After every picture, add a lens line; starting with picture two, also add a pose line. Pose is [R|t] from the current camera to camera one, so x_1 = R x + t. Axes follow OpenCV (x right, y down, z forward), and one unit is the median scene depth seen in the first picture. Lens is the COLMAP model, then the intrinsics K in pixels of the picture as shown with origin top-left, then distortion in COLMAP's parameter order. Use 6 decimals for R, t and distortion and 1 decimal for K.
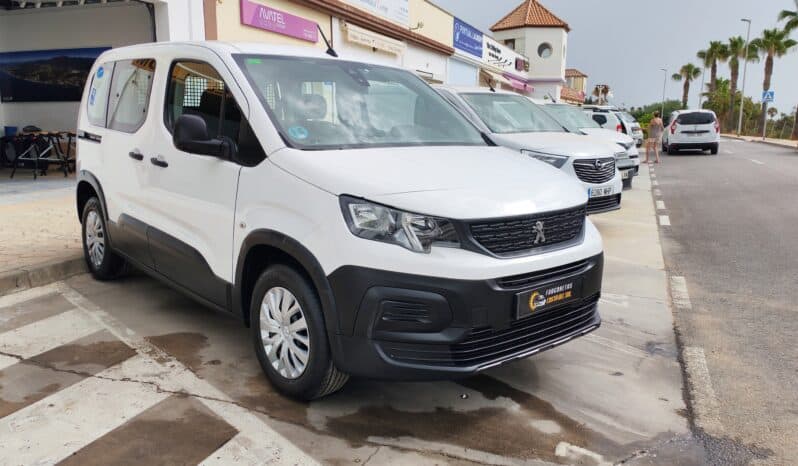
lens RADIAL K [[627.8, 0, 399.0], [0, 627.8, 233.0], [0, 0, 1]] dist [0.092047, -0.135153]
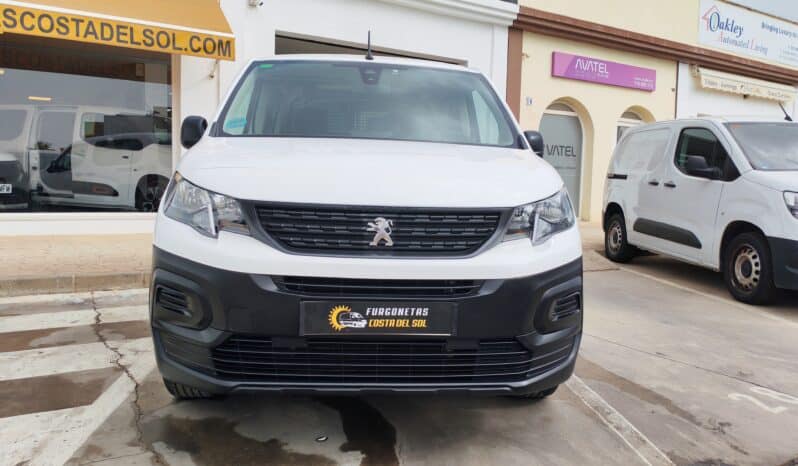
lens RADIAL K [[627.8, 0, 399.0], [0, 627.8, 233.0], [0, 0, 1]] dist [0.092047, -0.135153]
pose [[0.799319, 0.057029, -0.598194, 0.668786], [-0.122968, 0.989943, -0.069937, 0.048338], [0.588190, 0.129461, 0.798293, 0.402380]]
